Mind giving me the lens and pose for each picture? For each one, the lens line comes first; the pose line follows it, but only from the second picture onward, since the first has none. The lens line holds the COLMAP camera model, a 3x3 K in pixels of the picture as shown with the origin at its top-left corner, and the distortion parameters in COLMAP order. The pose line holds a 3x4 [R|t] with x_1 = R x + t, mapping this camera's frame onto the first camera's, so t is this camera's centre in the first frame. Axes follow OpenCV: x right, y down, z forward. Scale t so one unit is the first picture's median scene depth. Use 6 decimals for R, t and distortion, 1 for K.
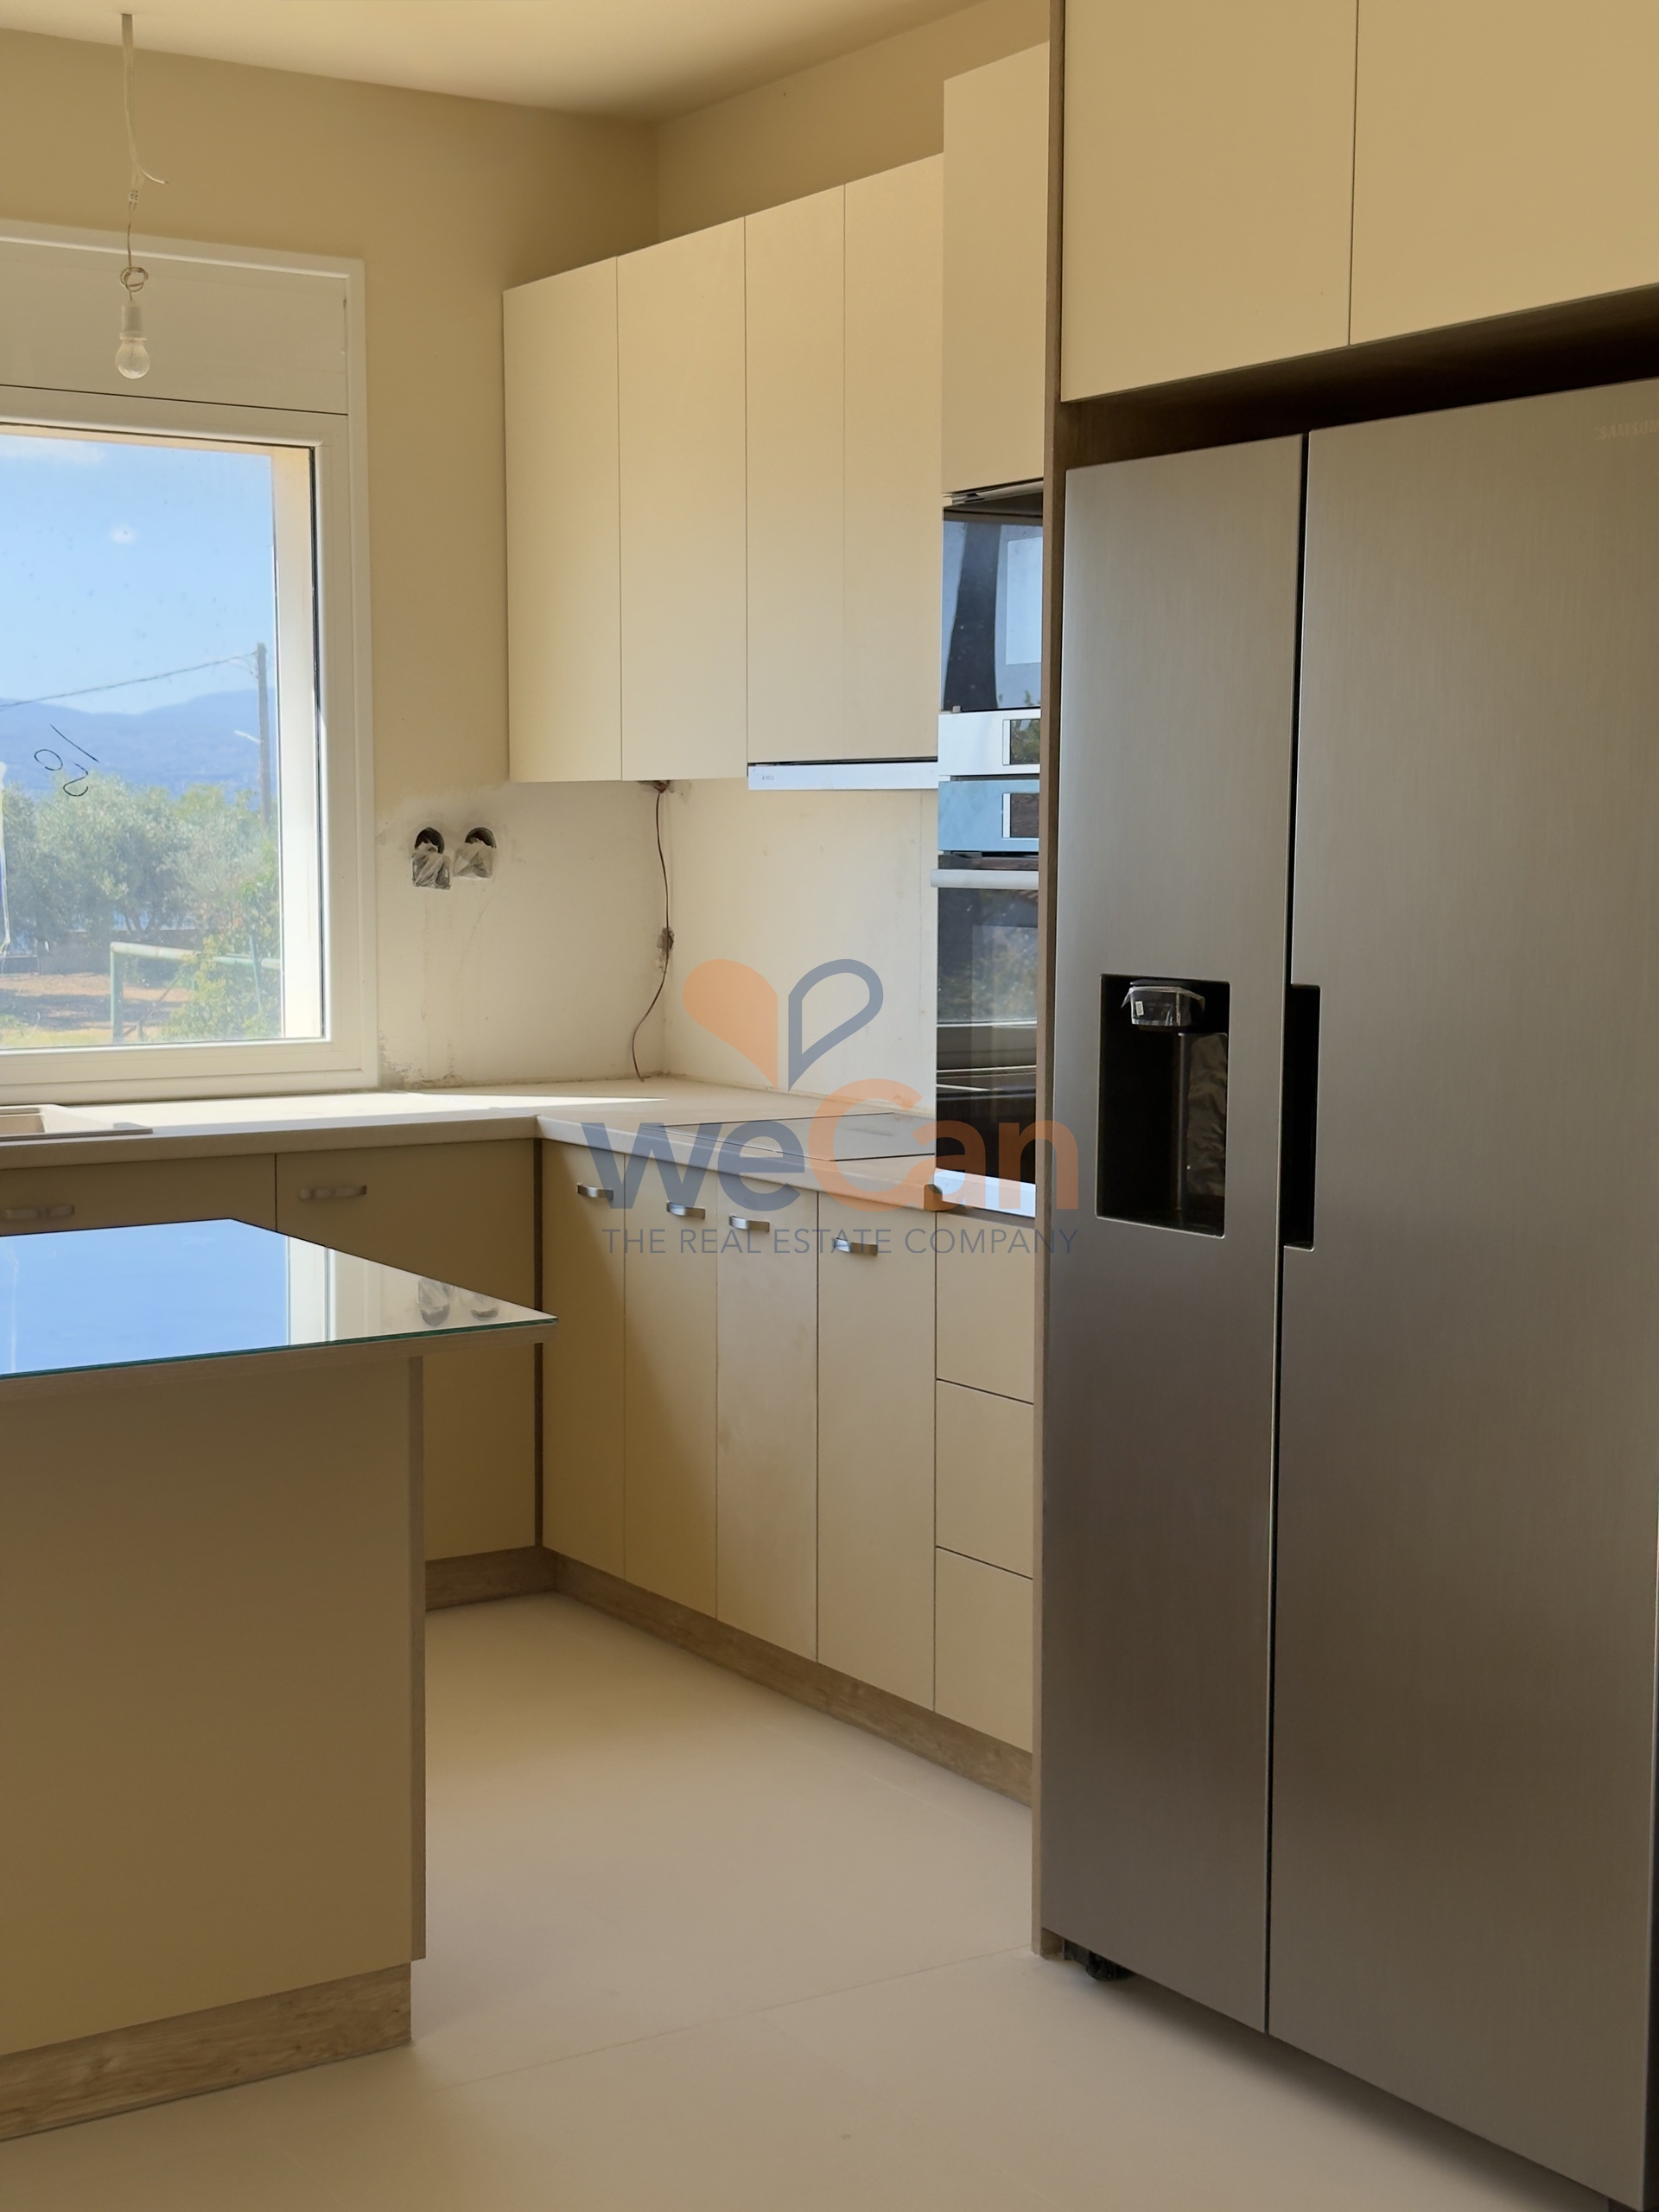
lens RADIAL K [[3047.8, 0, 829.5], [0, 3047.8, 1106.0], [0, 0, 1]] dist [0.022211, 0.034254]
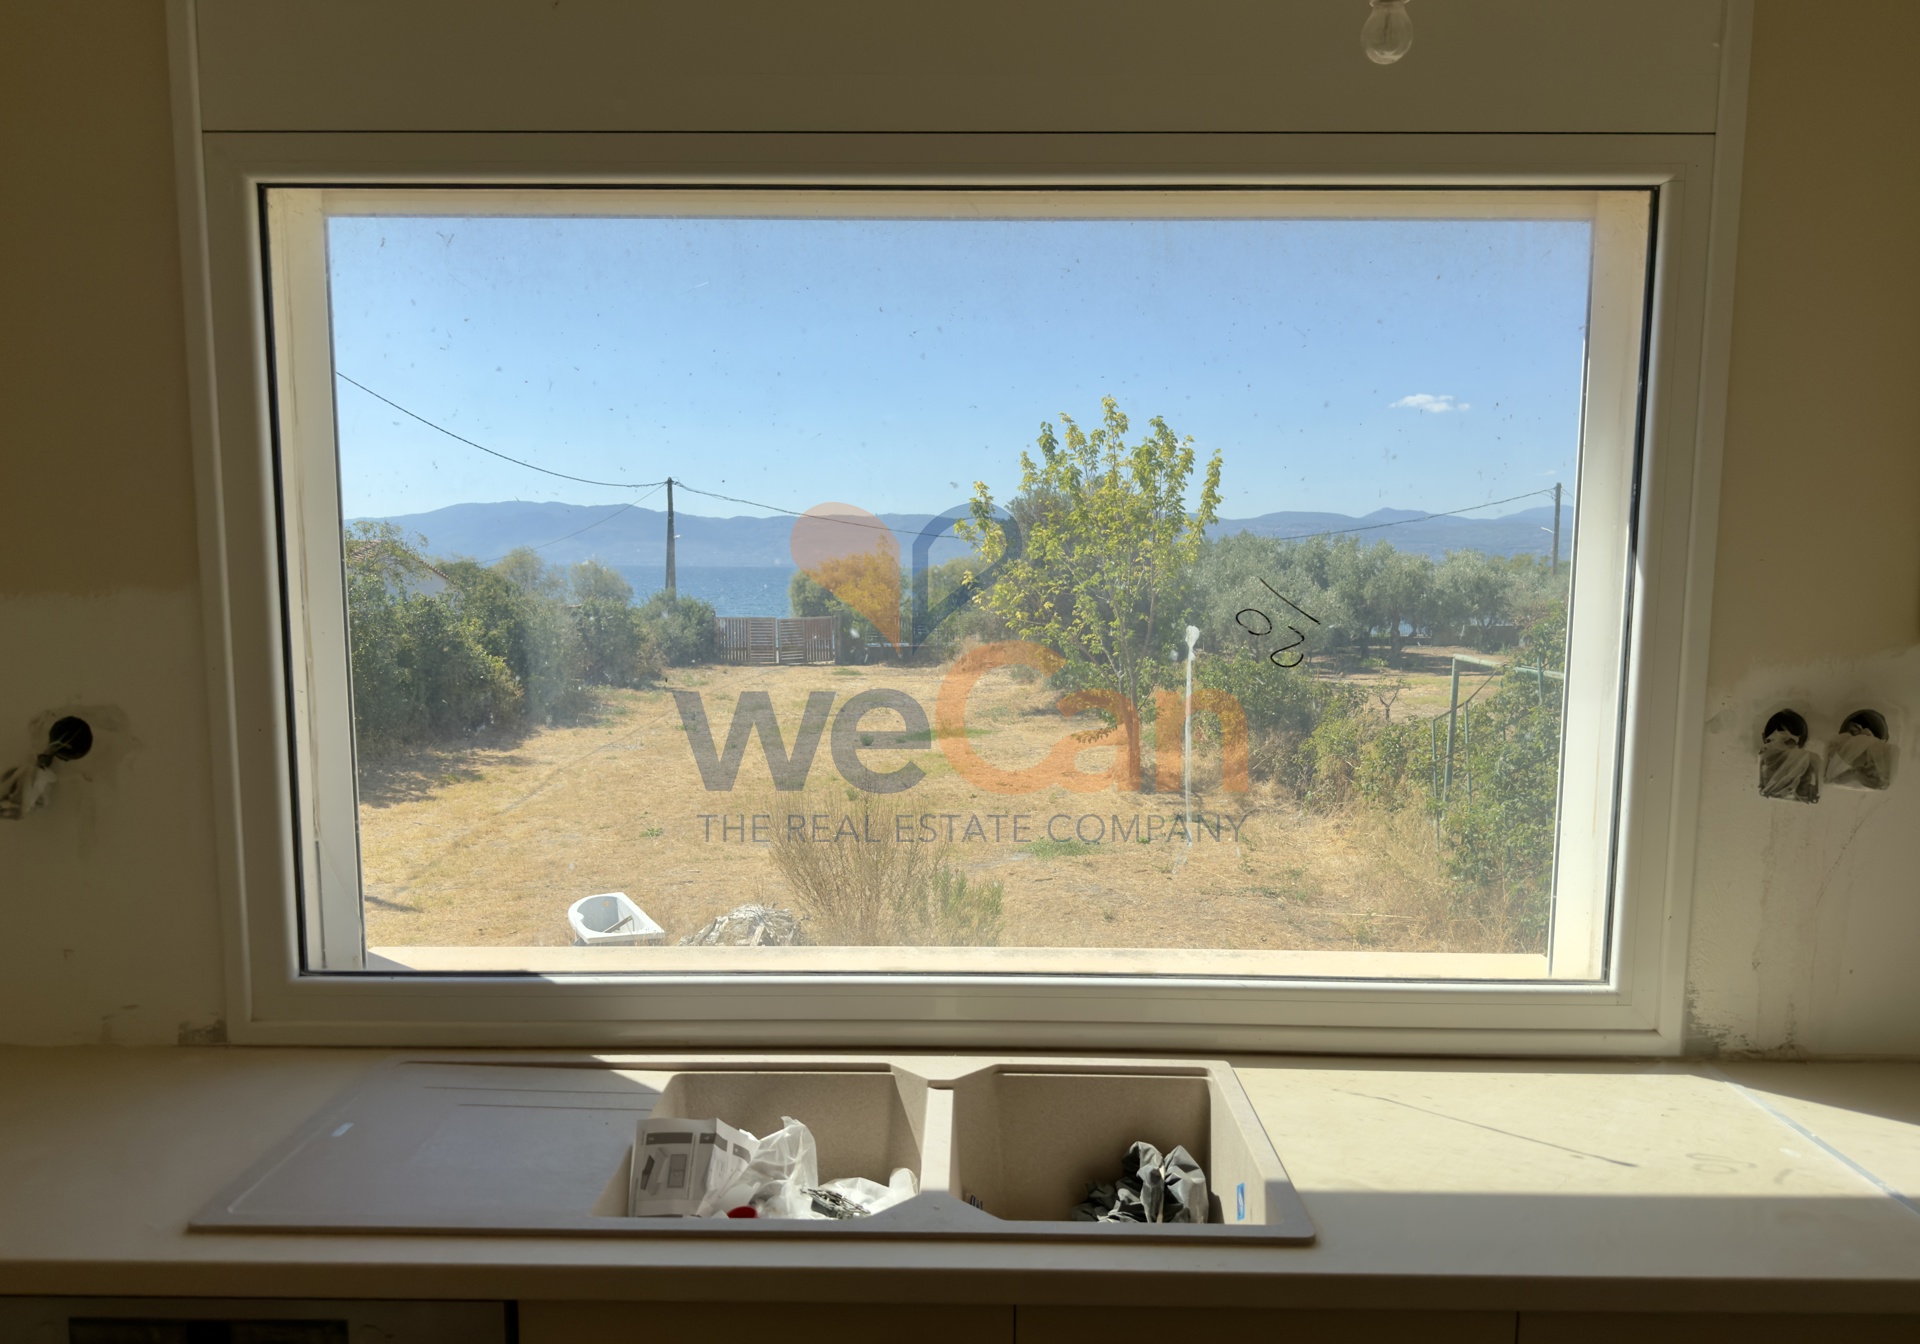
lens RADIAL K [[1393.6, 0, 959.3], [0, 1393.6, 741.3], [0, 0, 1]] dist [0.004549, 0.003347]
pose [[0.835091, 0.073676, -0.545156, -0.114856], [-0.057668, 0.997255, 0.046438, -0.088403], [0.547081, -0.007342, 0.837048, 0.618798]]
